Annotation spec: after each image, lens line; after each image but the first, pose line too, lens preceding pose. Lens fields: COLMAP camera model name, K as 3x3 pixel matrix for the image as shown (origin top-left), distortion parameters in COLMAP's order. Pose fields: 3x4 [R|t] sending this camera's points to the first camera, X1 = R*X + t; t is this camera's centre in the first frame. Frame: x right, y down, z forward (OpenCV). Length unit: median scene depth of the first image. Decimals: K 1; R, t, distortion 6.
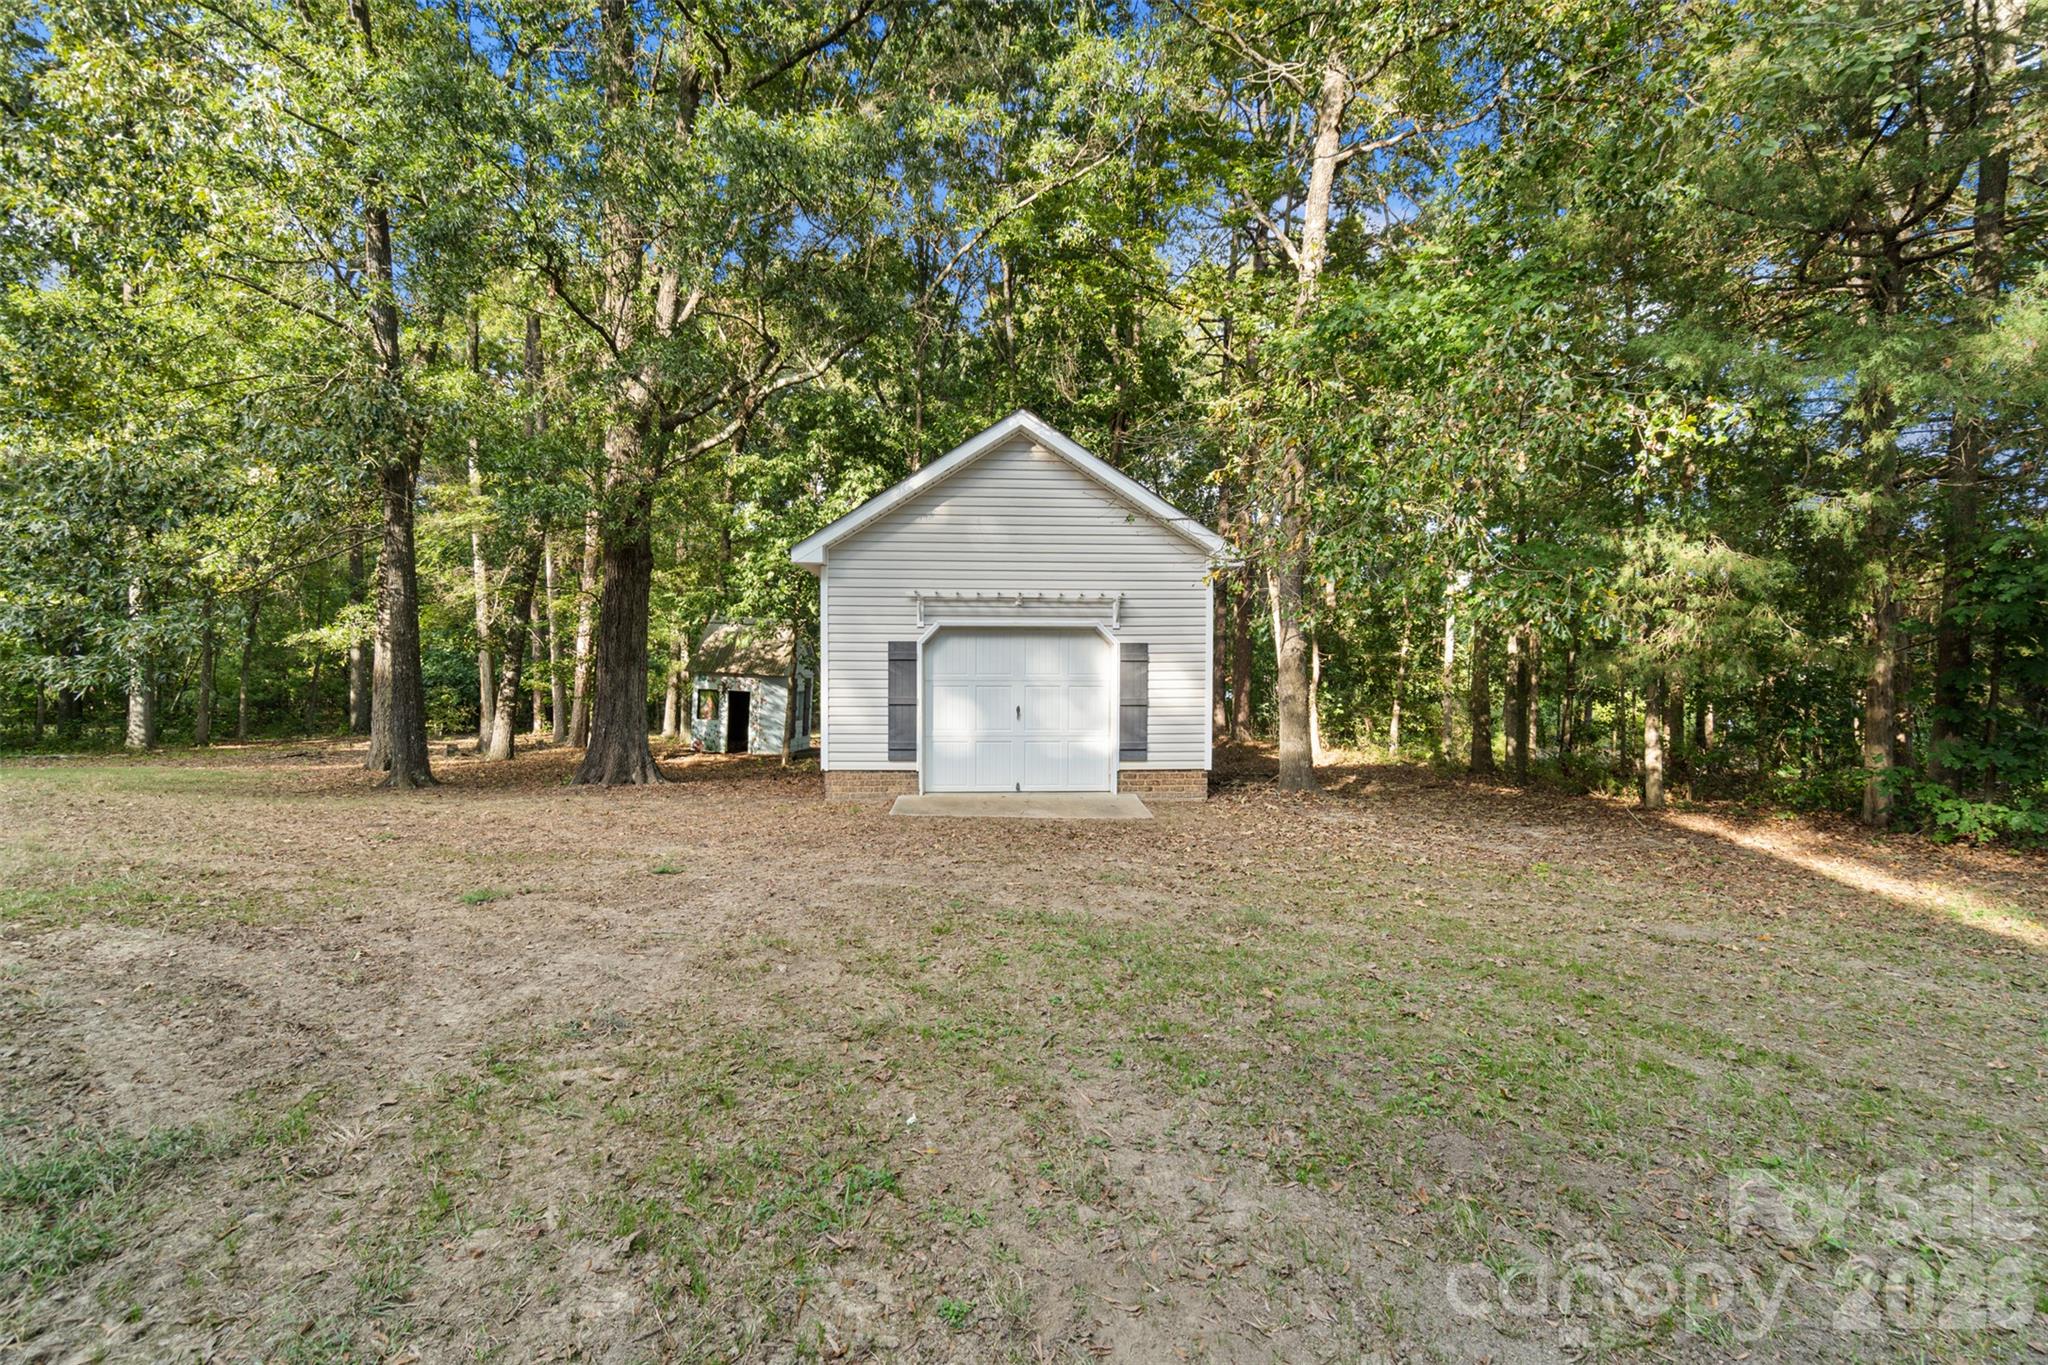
lens RADIAL K [[889.4, 0, 1022.9], [0, 889.4, 664.1], [0, 0, 1]] dist [0.001208, 0.000572]
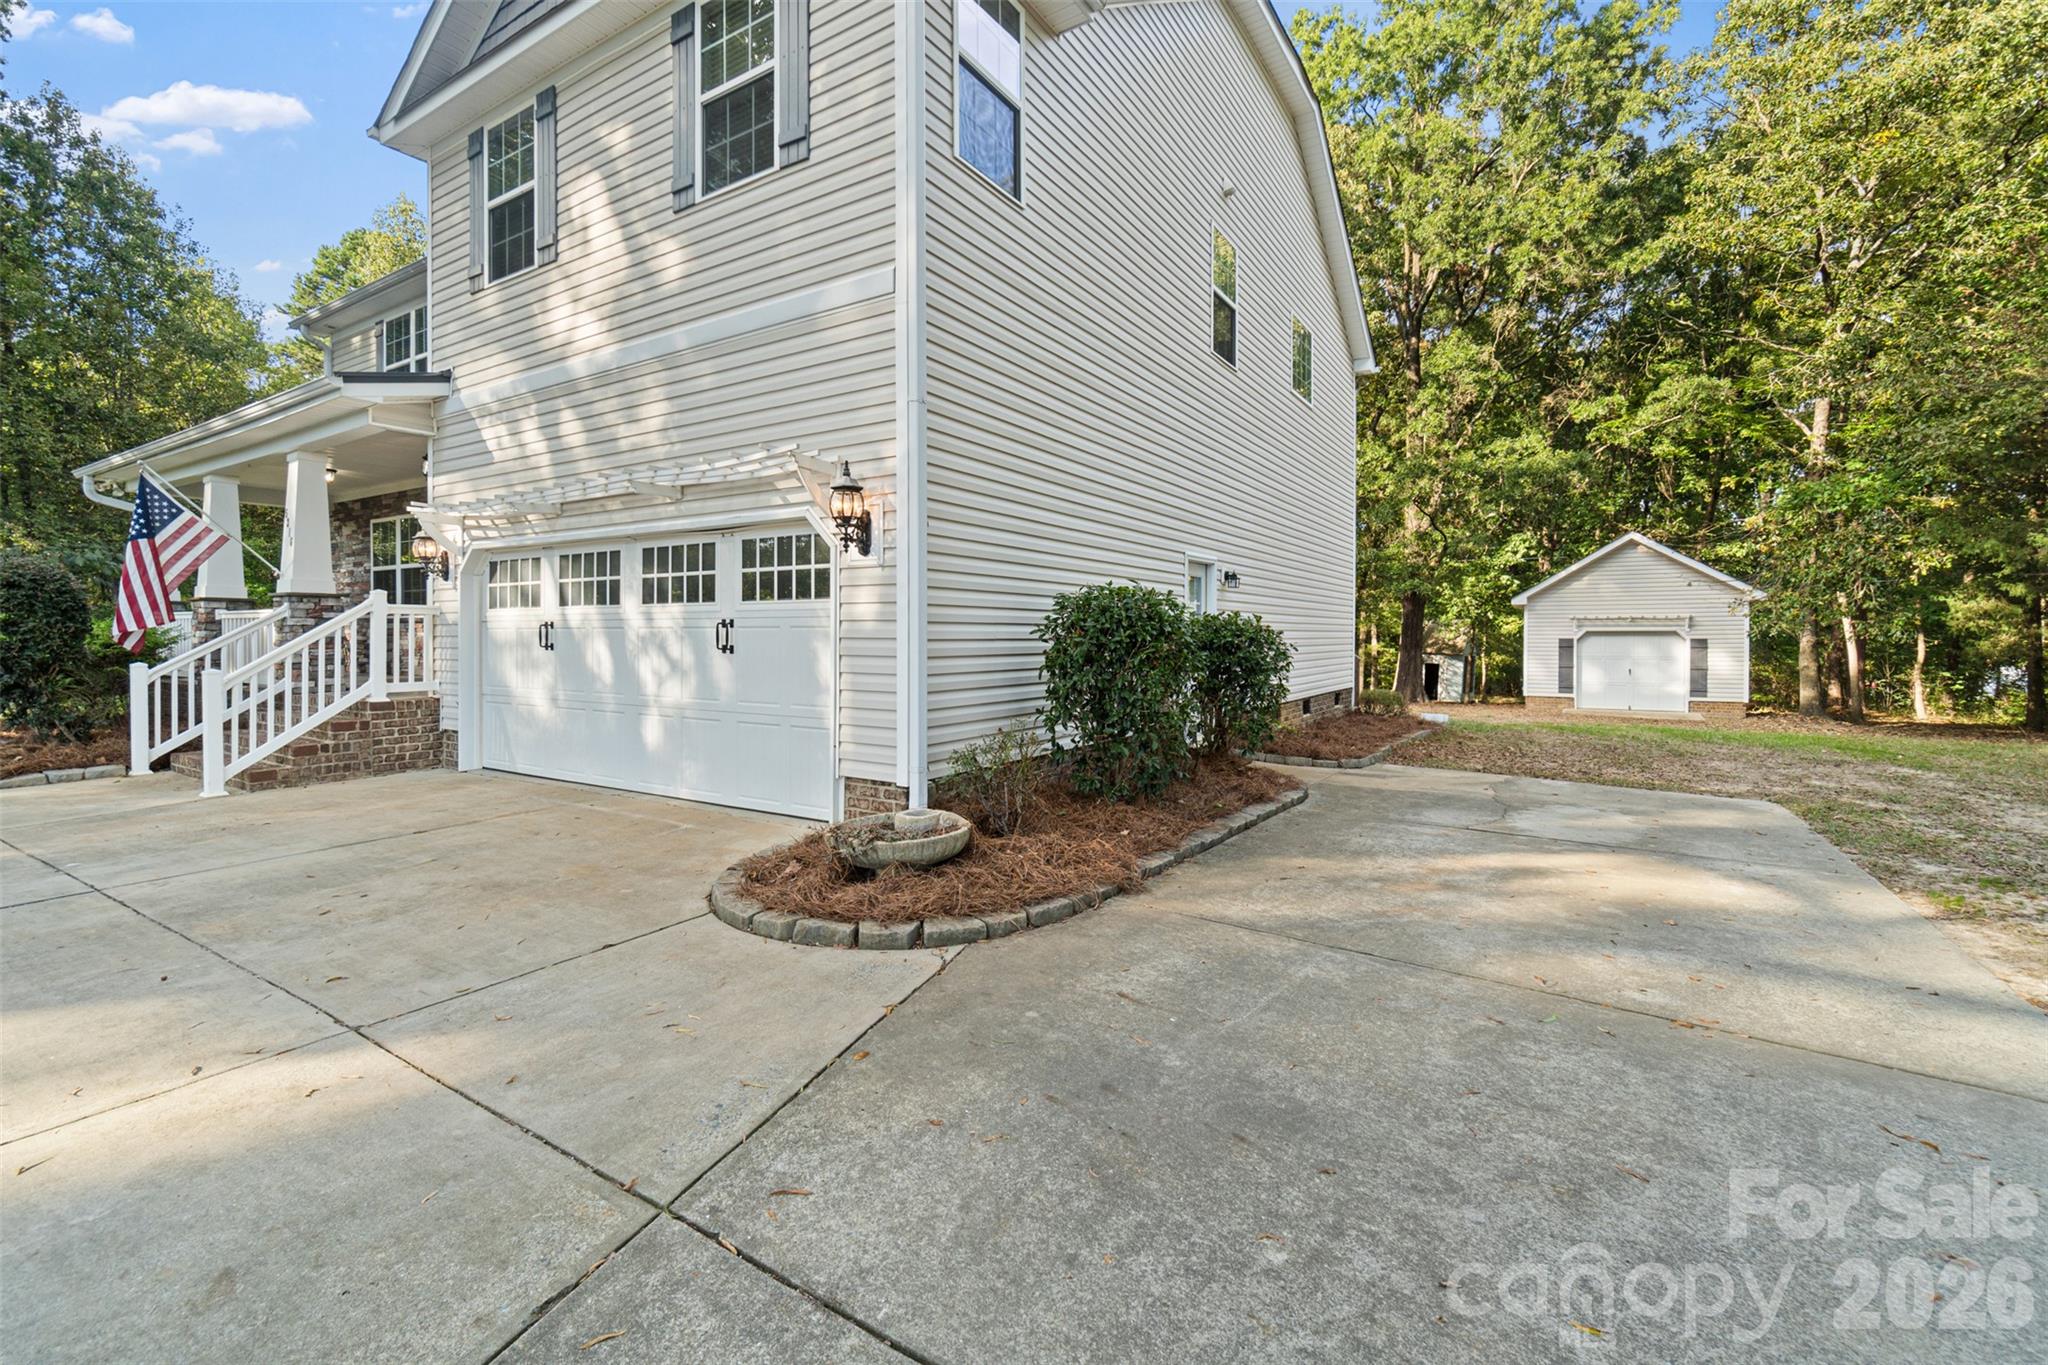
lens RADIAL K [[889.4, 0, 1022.9], [0, 889.4, 664.1], [0, 0, 1]] dist [0.001208, 0.000572]
pose [[0.815678, 0.009663, -0.578426, 0.041494], [0.003689, 0.999753, 0.021904, -0.015361], [0.578495, -0.020001, 0.815441, -1.544974]]
